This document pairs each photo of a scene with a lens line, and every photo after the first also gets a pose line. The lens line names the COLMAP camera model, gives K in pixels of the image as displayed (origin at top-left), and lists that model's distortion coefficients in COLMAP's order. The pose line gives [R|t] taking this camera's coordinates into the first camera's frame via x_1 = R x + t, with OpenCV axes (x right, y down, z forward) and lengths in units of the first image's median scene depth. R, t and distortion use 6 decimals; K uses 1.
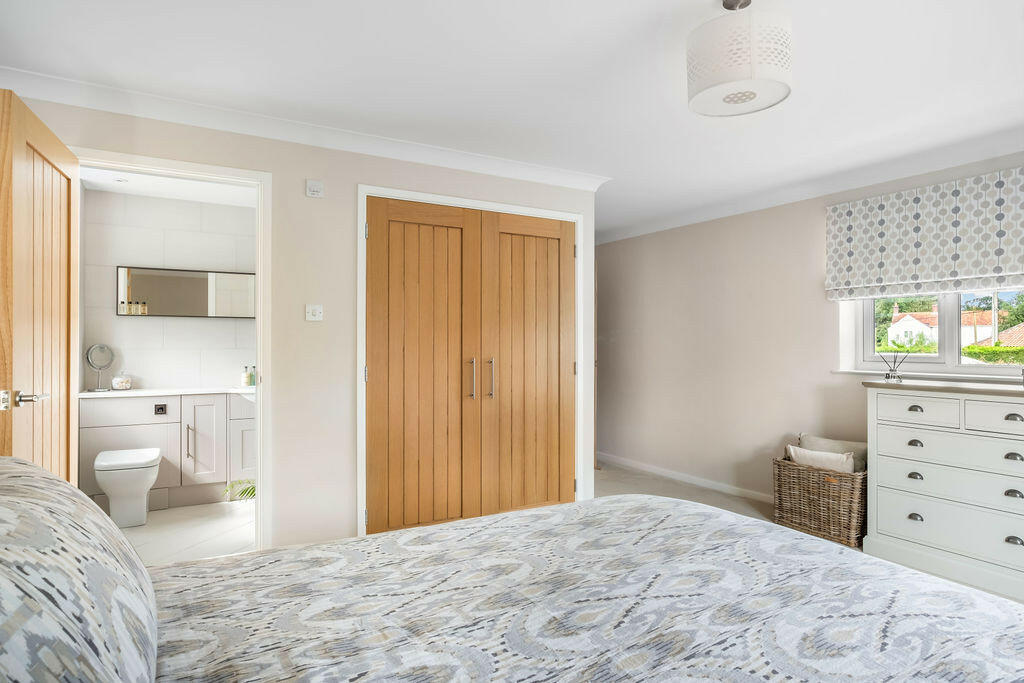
lens RADIAL K [[602.2, 0, 512.0], [0, 602.2, 341.5], [0, 0, 1]] dist [-0.001723, 0.001462]
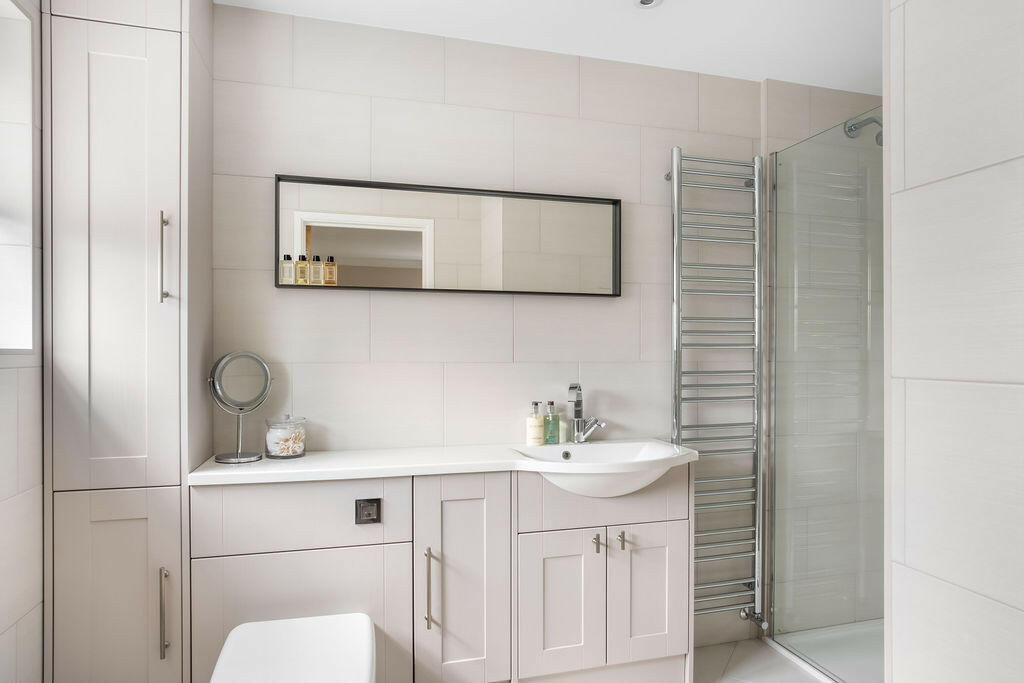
lens RADIAL K [[602.2, 0, 512.0], [0, 602.2, 341.5], [0, 0, 1]] dist [-0.001723, 0.001462]
pose [[0.973126, 0.003291, -0.230249, -0.377958], [-0.001086, 0.999952, 0.009700, -0.007365], [0.230270, -0.009189, 0.973083, 0.596499]]
